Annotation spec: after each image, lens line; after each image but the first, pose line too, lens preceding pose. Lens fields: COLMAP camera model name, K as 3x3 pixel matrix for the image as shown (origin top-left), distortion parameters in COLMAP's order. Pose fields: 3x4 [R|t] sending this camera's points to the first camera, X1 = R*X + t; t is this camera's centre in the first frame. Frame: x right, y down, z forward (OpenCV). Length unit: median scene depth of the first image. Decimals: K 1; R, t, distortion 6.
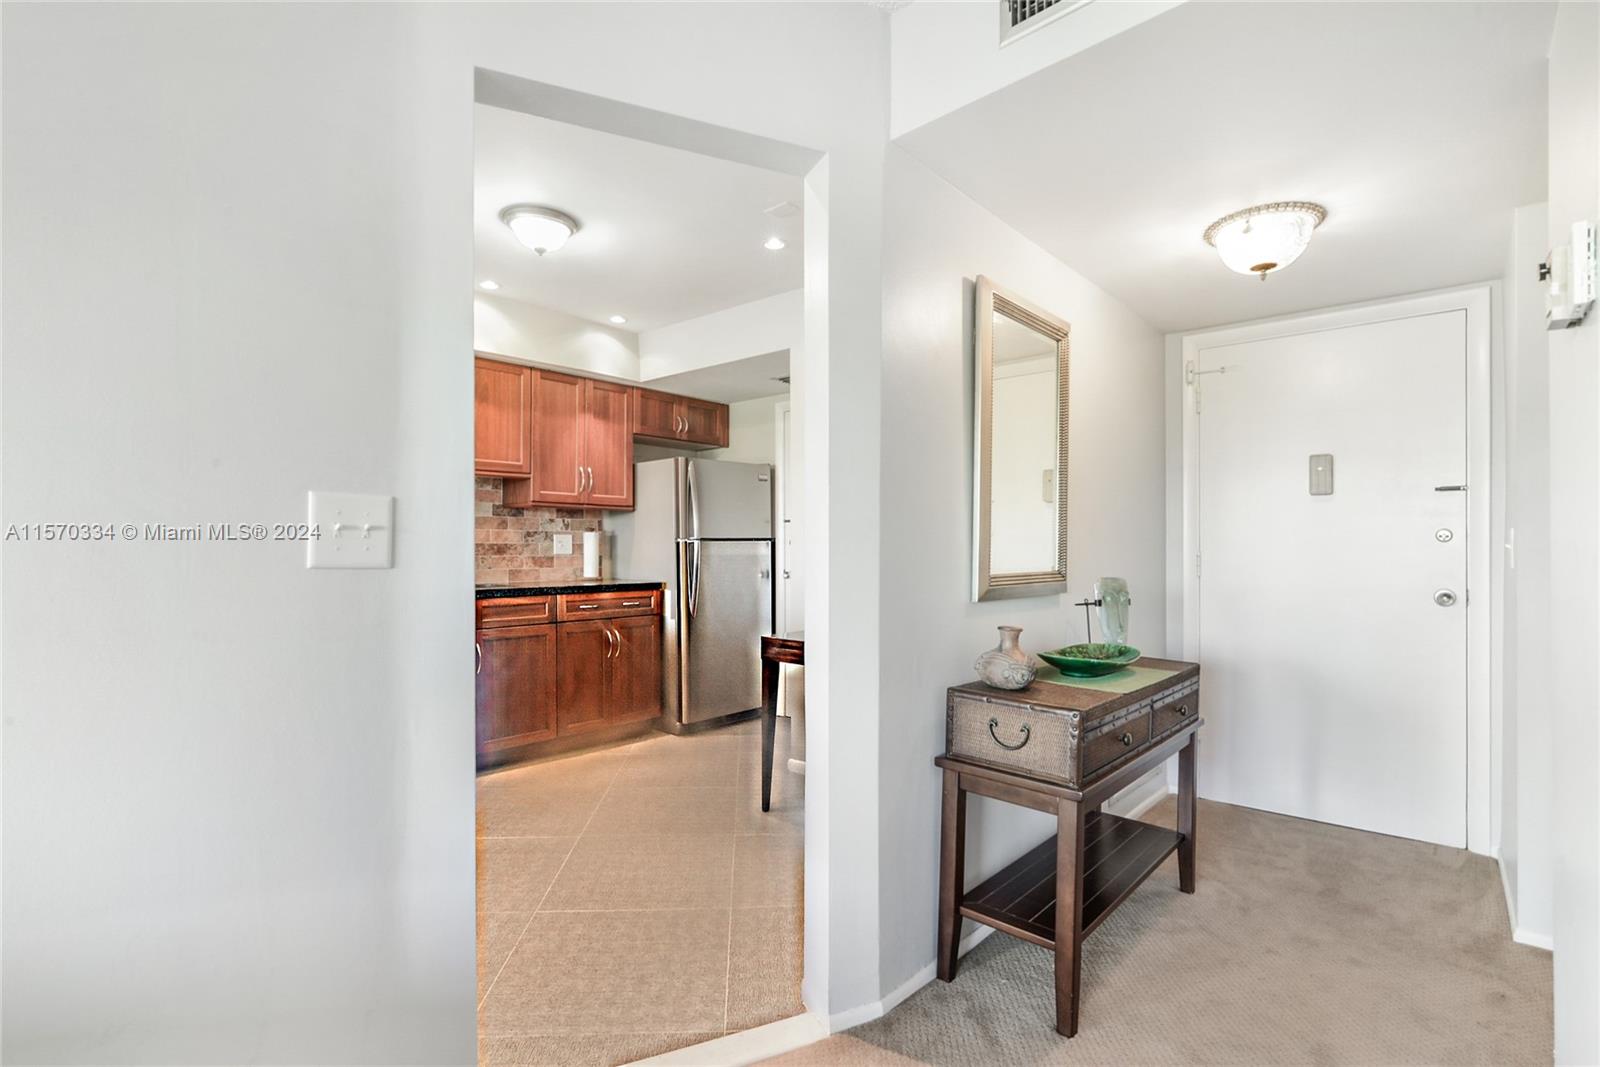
lens RADIAL K [[742.7, 0, 810.0], [0, 742.7, 555.8], [0, 0, 1]] dist [-0.002439, -0.000631]
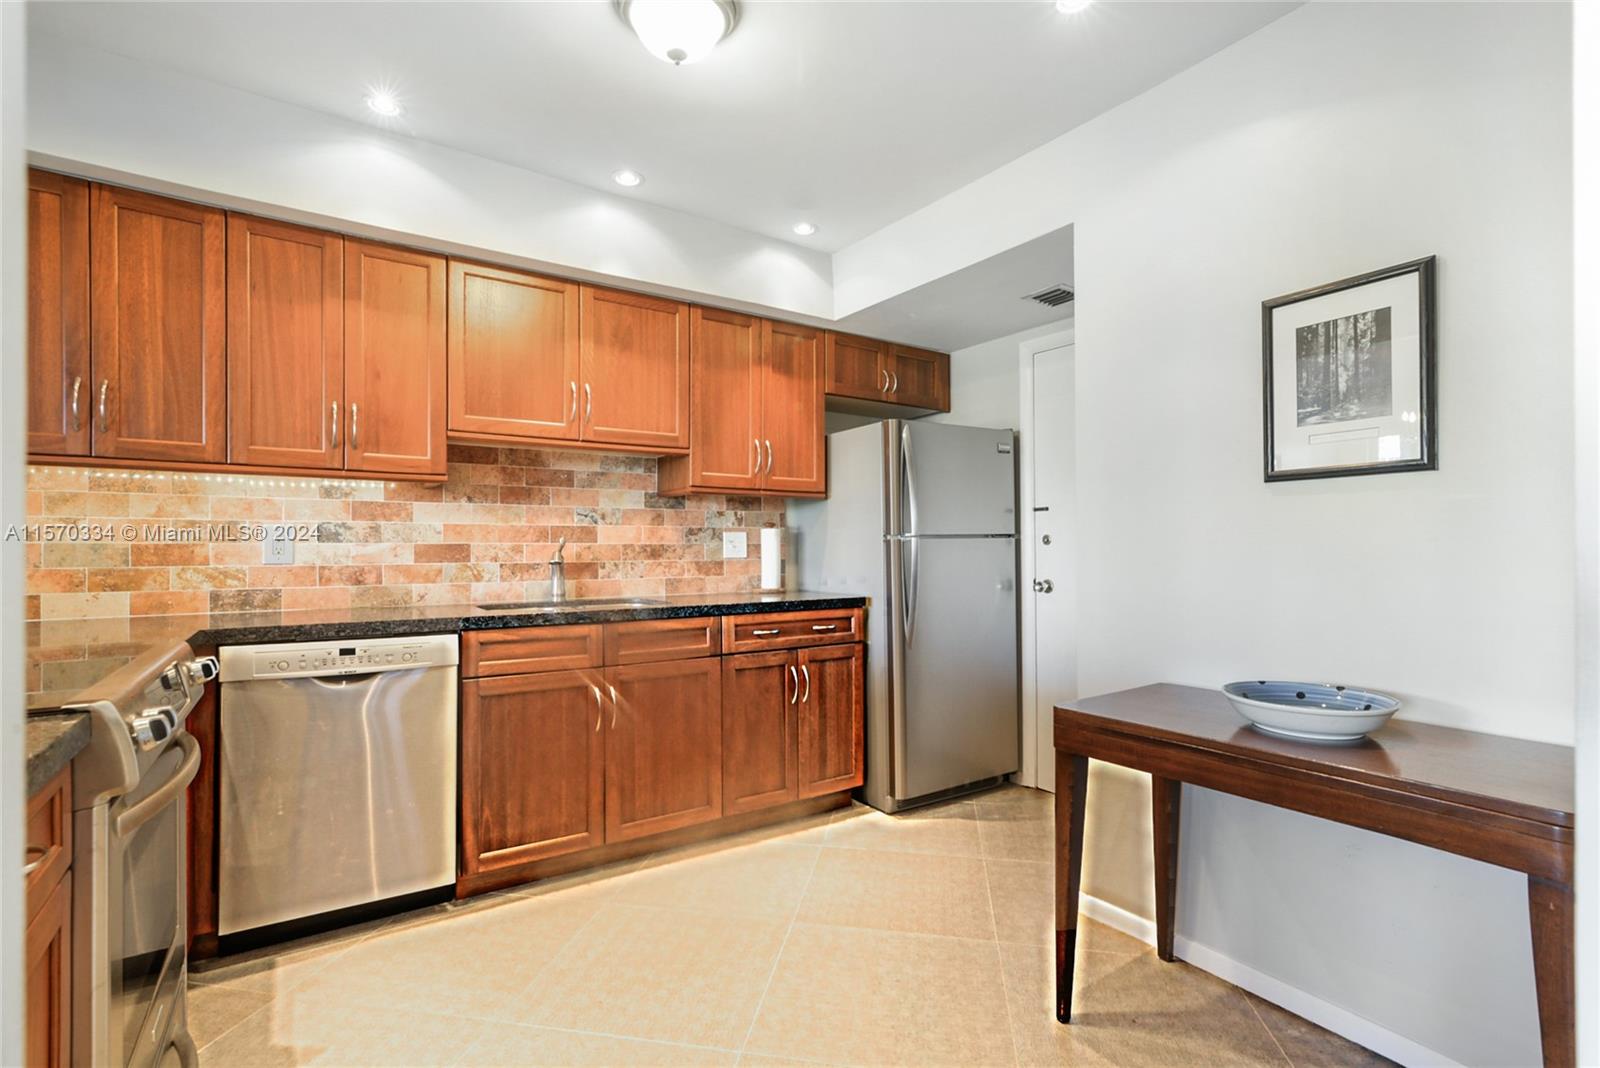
lens RADIAL K [[742.7, 0, 802.5], [0, 742.7, 542.2], [0, 0, 1]] dist [-0.002439, -0.000631]
pose [[0.966223, -0.009317, -0.257539, -0.074472], [0.004152, 0.999779, -0.020590, -0.002398], [0.257674, 0.018826, 0.966048, 0.297654]]
